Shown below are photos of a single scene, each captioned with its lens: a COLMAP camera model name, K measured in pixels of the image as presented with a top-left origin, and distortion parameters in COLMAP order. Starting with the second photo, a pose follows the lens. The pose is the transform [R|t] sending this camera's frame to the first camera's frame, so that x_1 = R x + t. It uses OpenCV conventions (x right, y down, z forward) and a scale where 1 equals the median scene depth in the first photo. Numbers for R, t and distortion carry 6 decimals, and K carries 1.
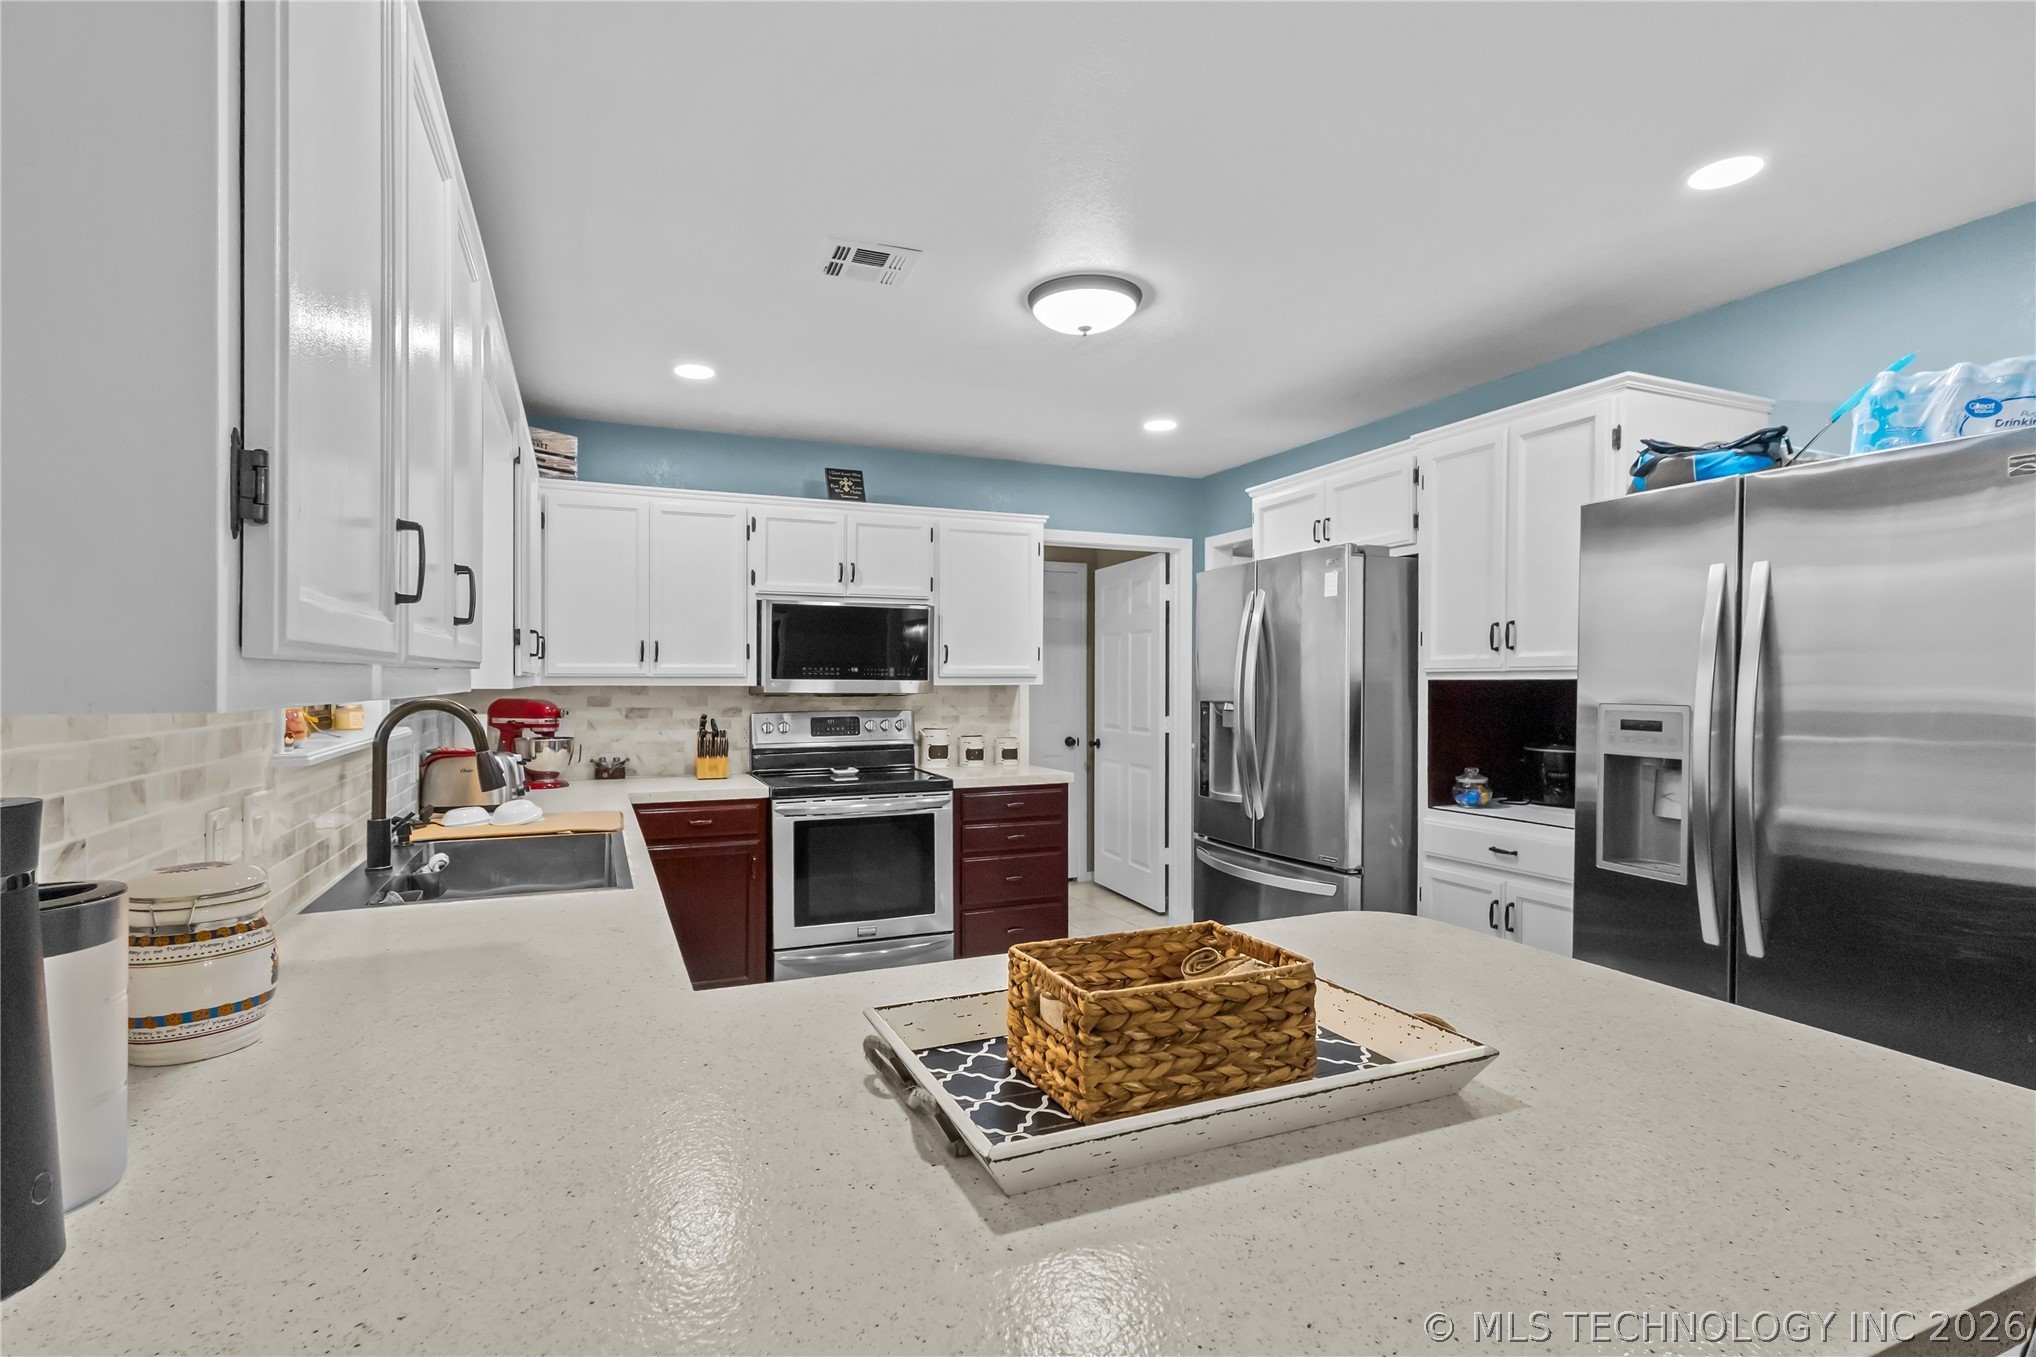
lens RADIAL K [[996.2, 0, 1017.4], [0, 996.2, 685.7], [0, 0, 1]] dist [0.000490, 0.000156]
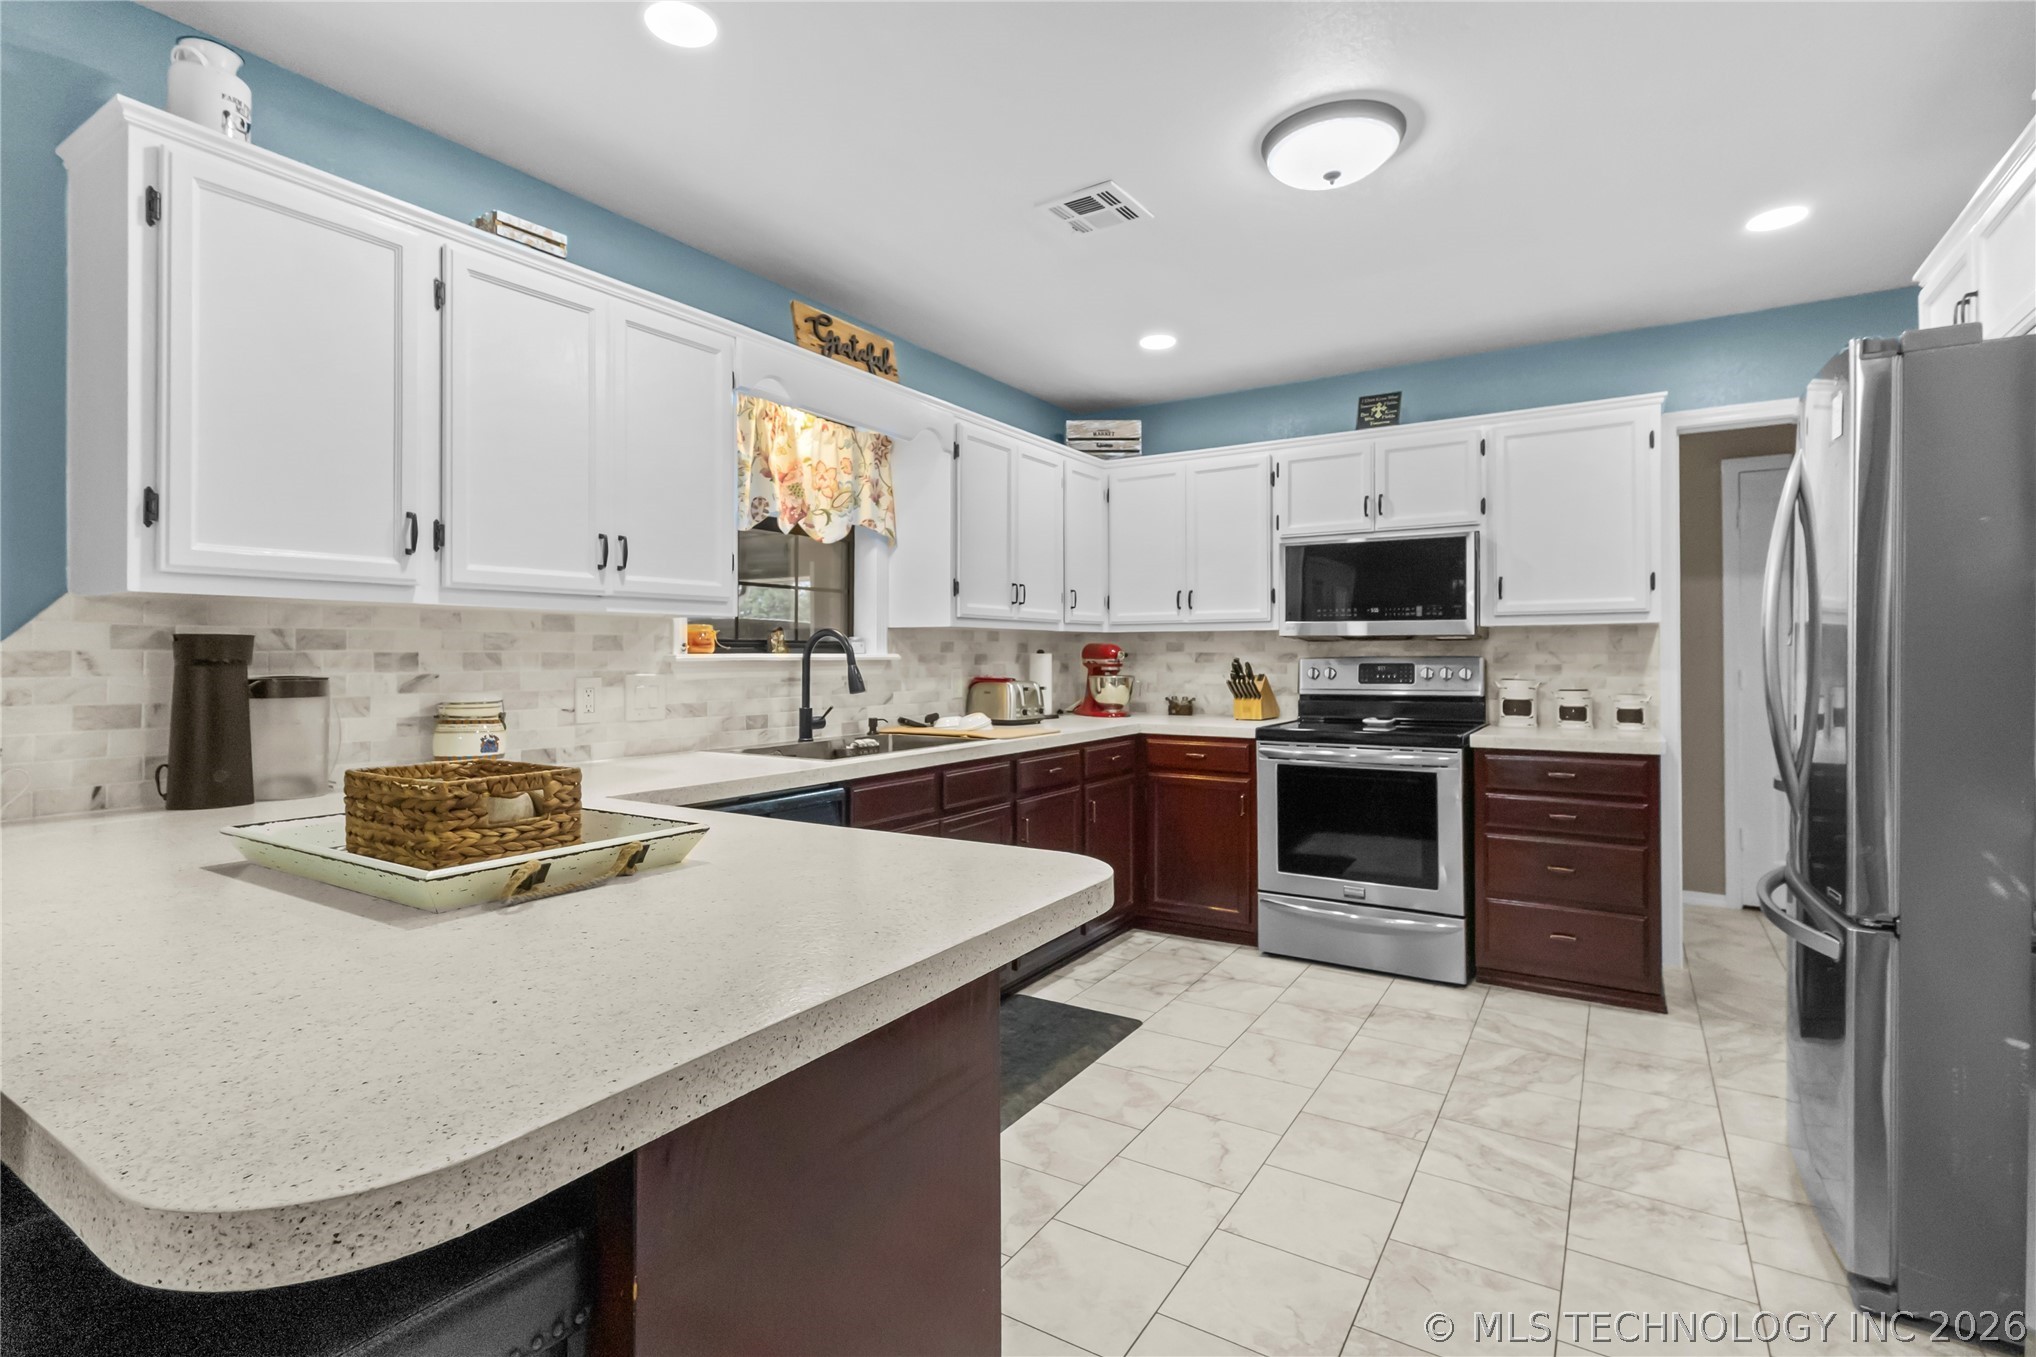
lens RADIAL K [[968.3, 0, 1003.2], [0, 968.3, 651.0], [0, 0, 1]] dist [0.000308, 0.000816]
pose [[0.553312, -0.005337, -0.832957, 0.388673], [-0.001262, 0.999973, -0.007245, 0.028478], [0.832973, 0.005060, 0.553291, 0.219165]]
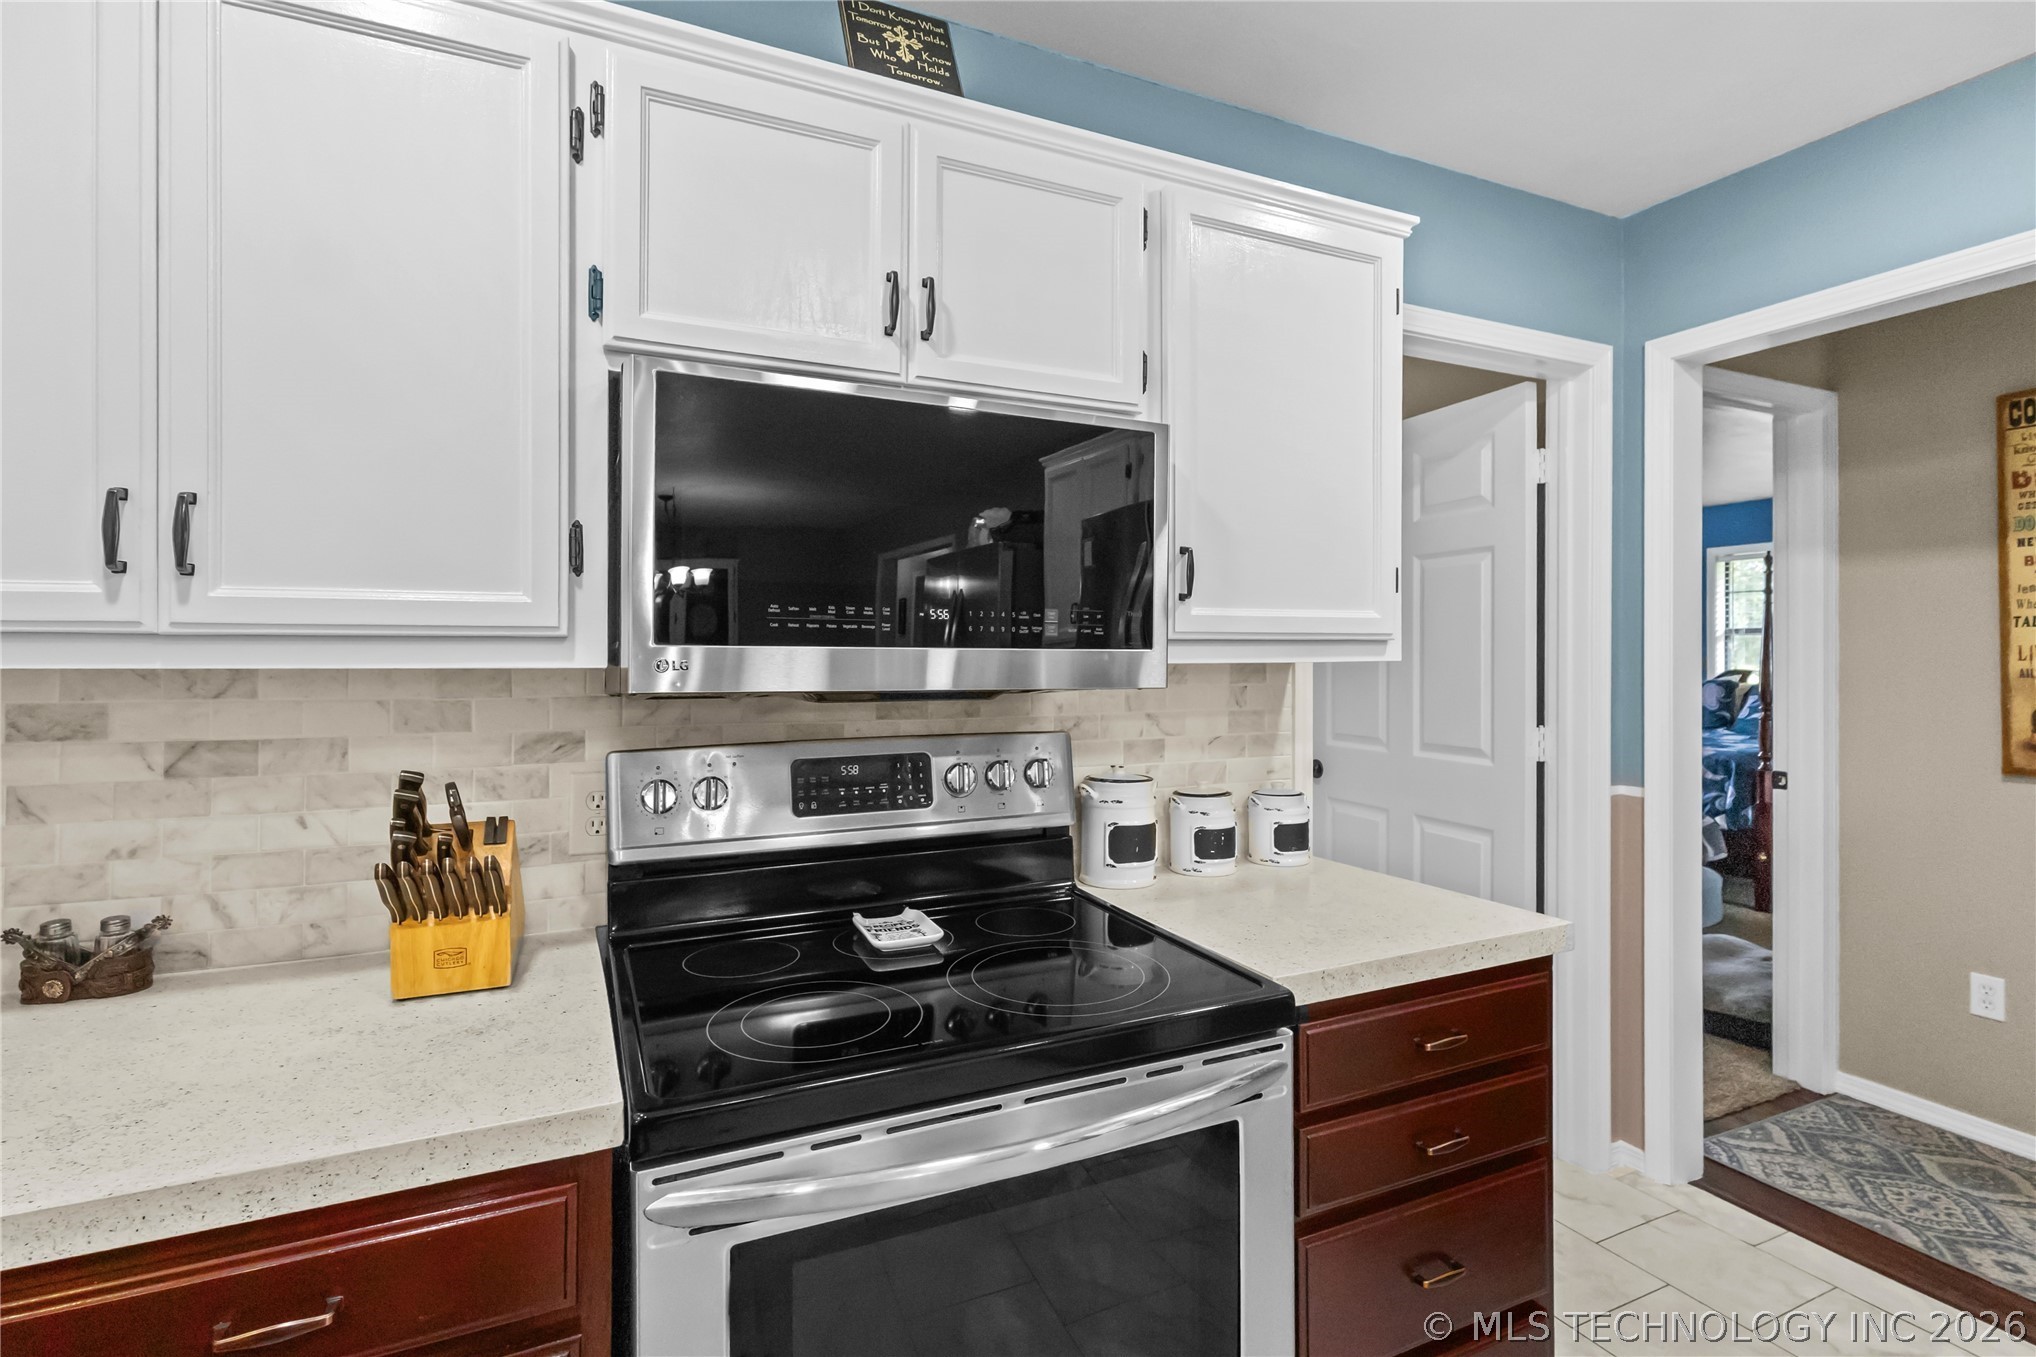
lens RADIAL K [[968.3, 0, 1003.2], [0, 968.3, 651.0], [0, 0, 1]] dist [0.000308, 0.000816]
pose [[0.999547, -0.000004, 0.030102, -0.151866], [0.000194, 0.999980, -0.006310, -0.003188], [-0.030102, 0.006313, 0.999527, 0.699378]]
